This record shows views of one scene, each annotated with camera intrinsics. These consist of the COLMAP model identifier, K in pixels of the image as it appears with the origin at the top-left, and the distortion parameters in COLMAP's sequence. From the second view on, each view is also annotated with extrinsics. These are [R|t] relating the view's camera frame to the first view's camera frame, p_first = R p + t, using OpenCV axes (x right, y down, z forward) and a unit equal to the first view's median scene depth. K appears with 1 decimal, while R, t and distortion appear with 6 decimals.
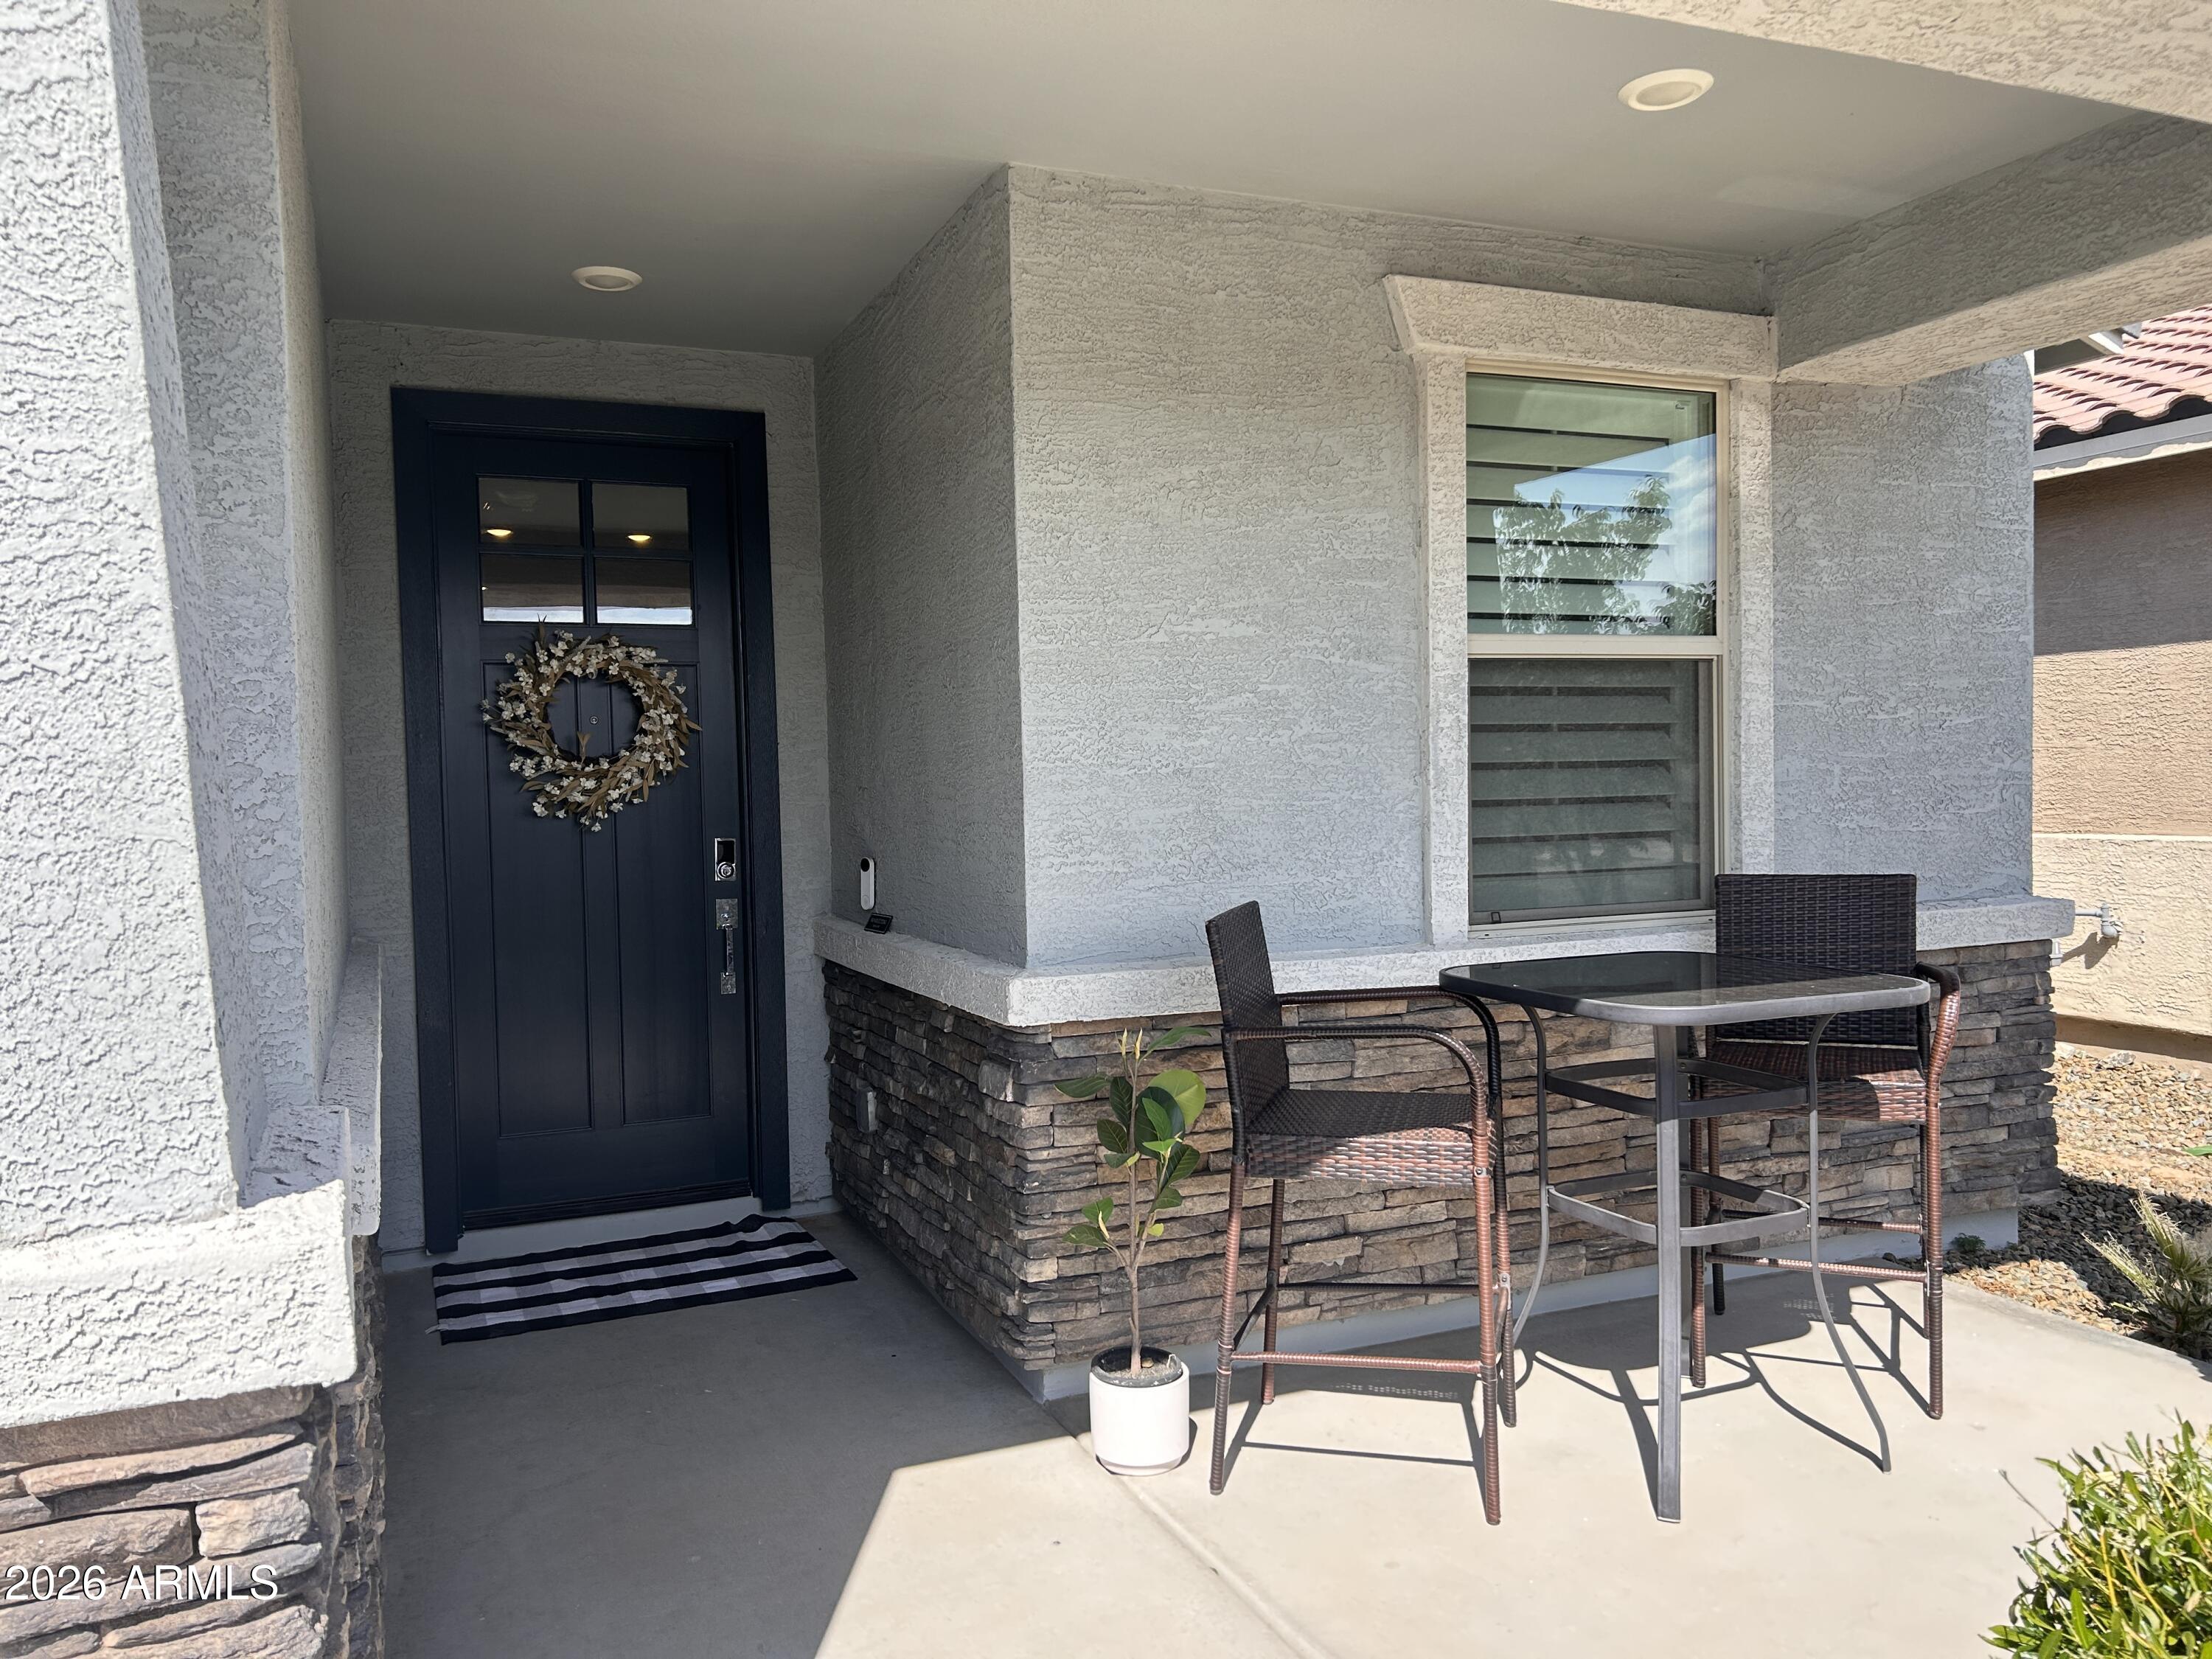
lens RADIAL K [[1665.7, 0, 1108.5], [0, 1665.7, 838.0], [0, 0, 1]] dist [0.053826, -0.053046]
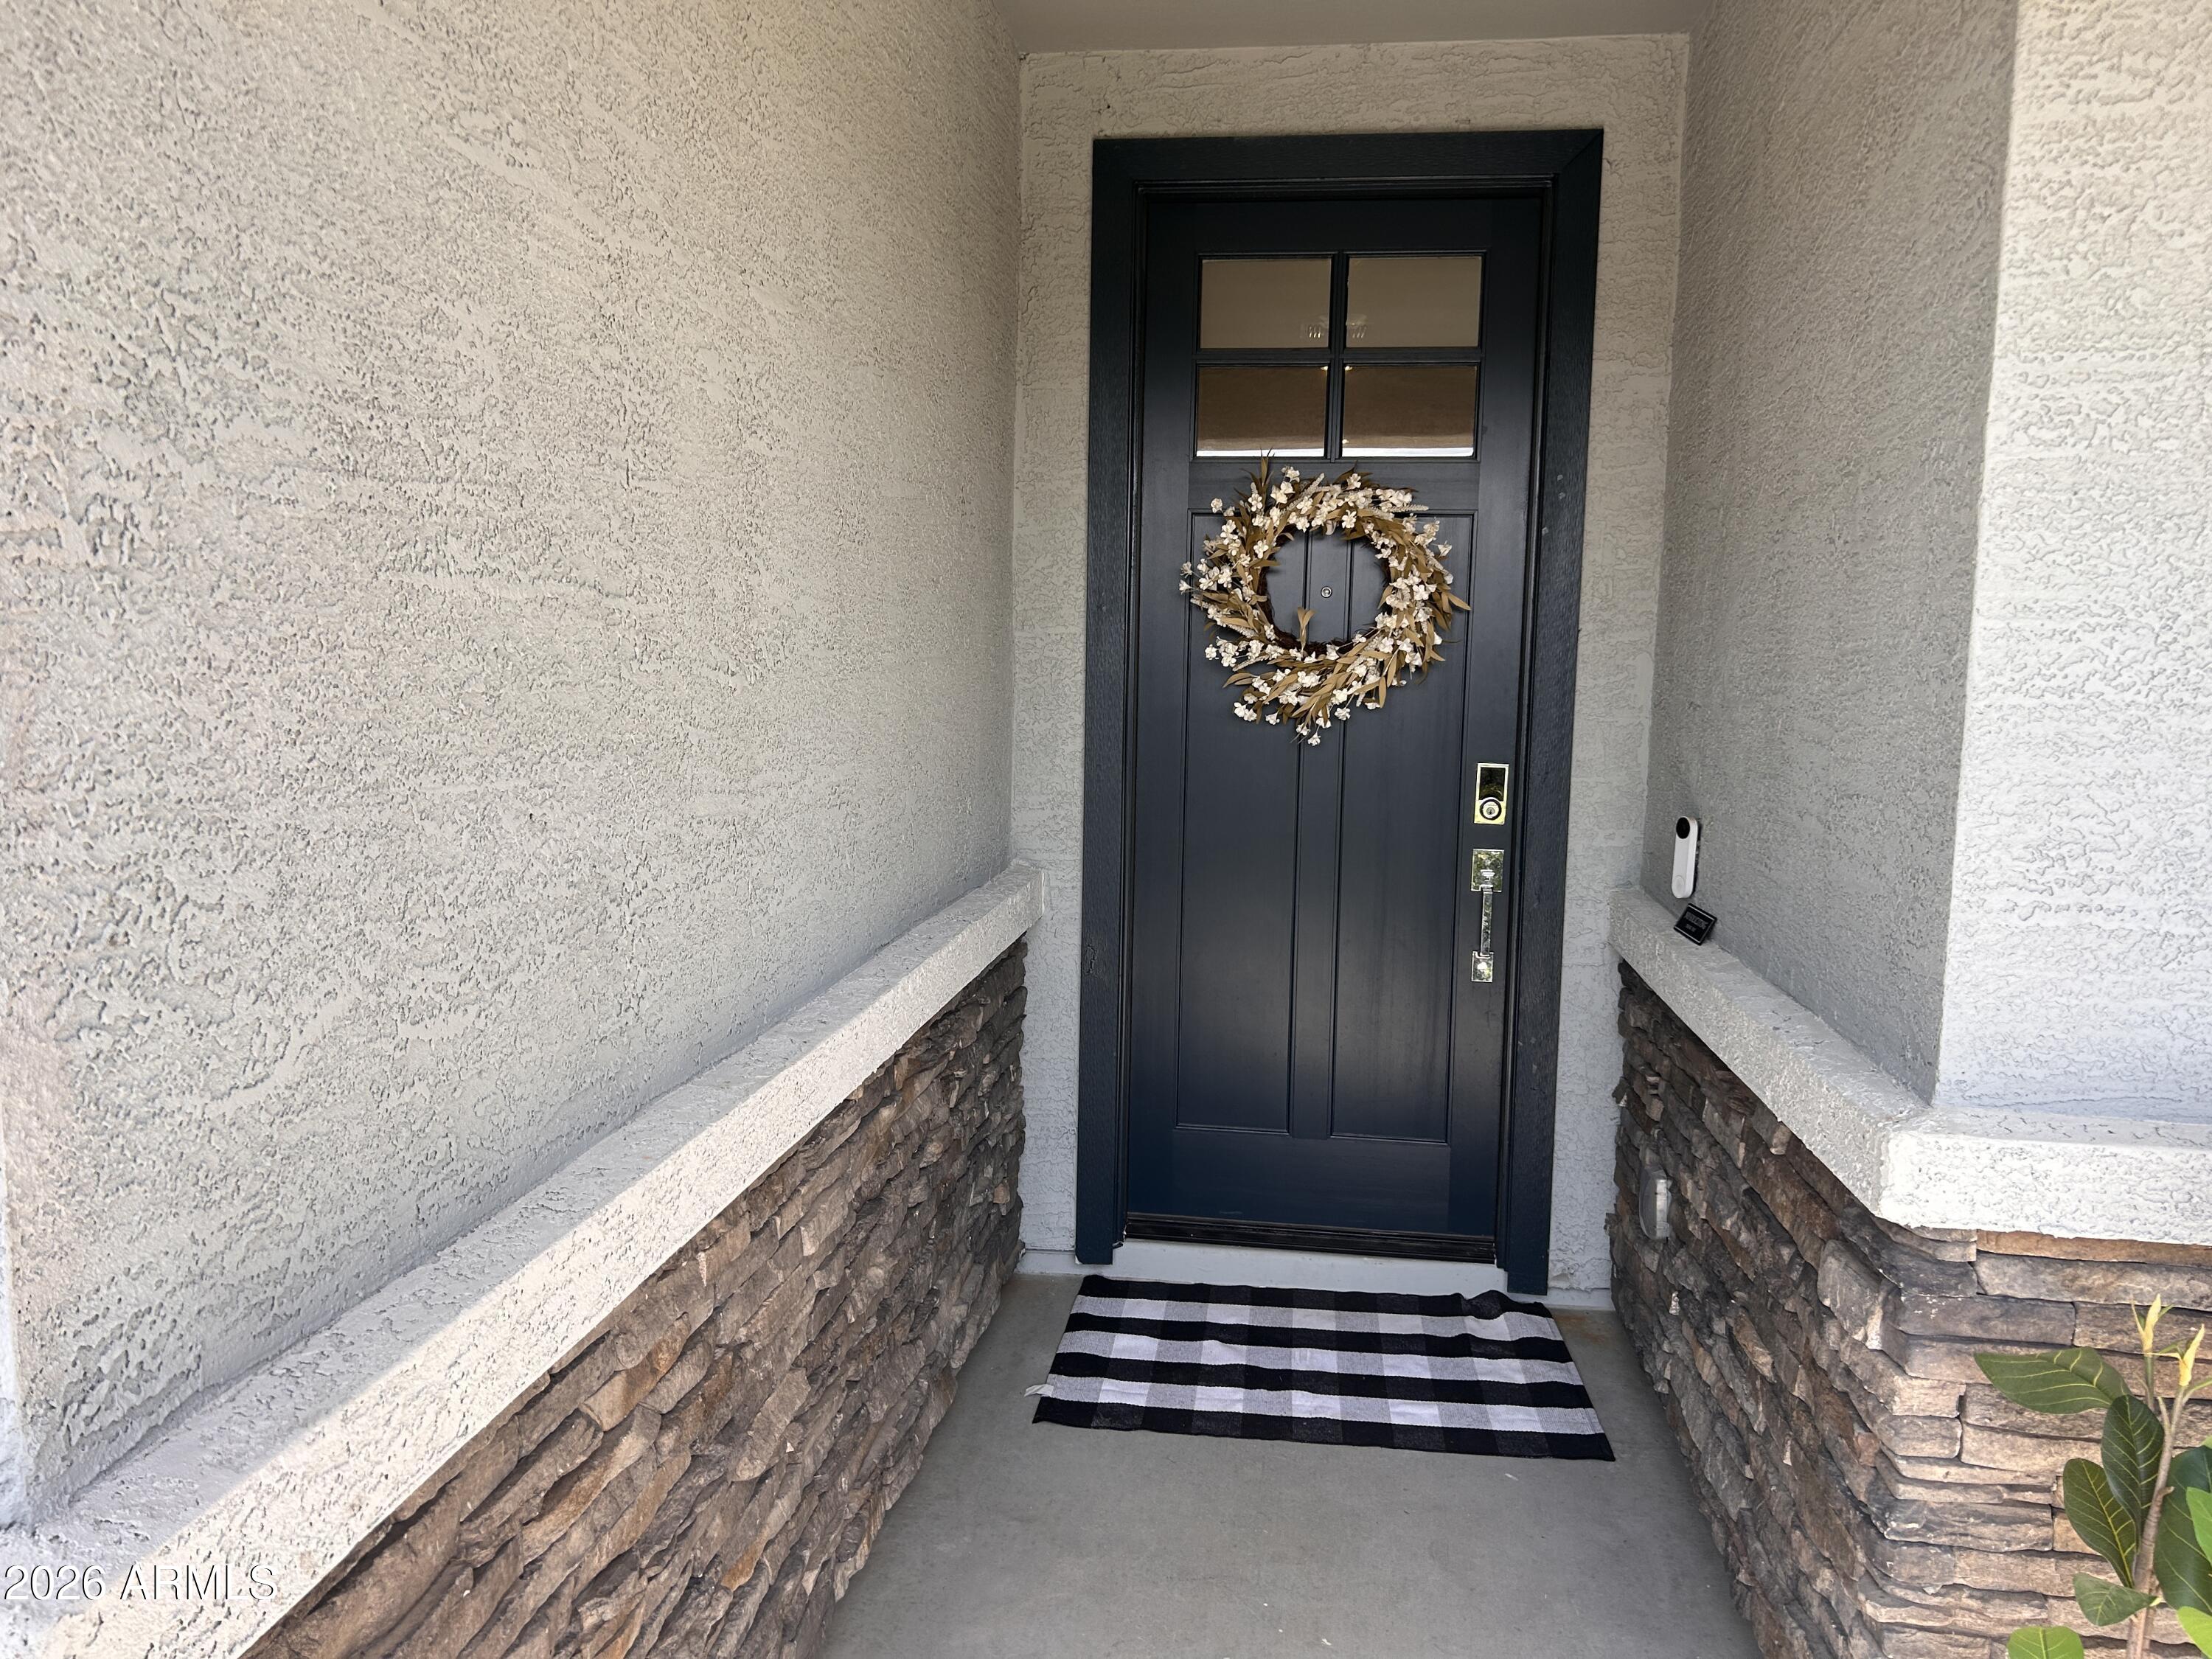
lens RADIAL K [[1665.7, 0, 1108.5], [0, 1665.7, 838.0], [0, 0, 1]] dist [0.053826, -0.053046]
pose [[0.857154, 0.094858, -0.506250, -0.009925], [-0.056363, 0.994267, 0.090868, -0.025247], [0.511967, -0.049354, 0.857586, 0.331742]]
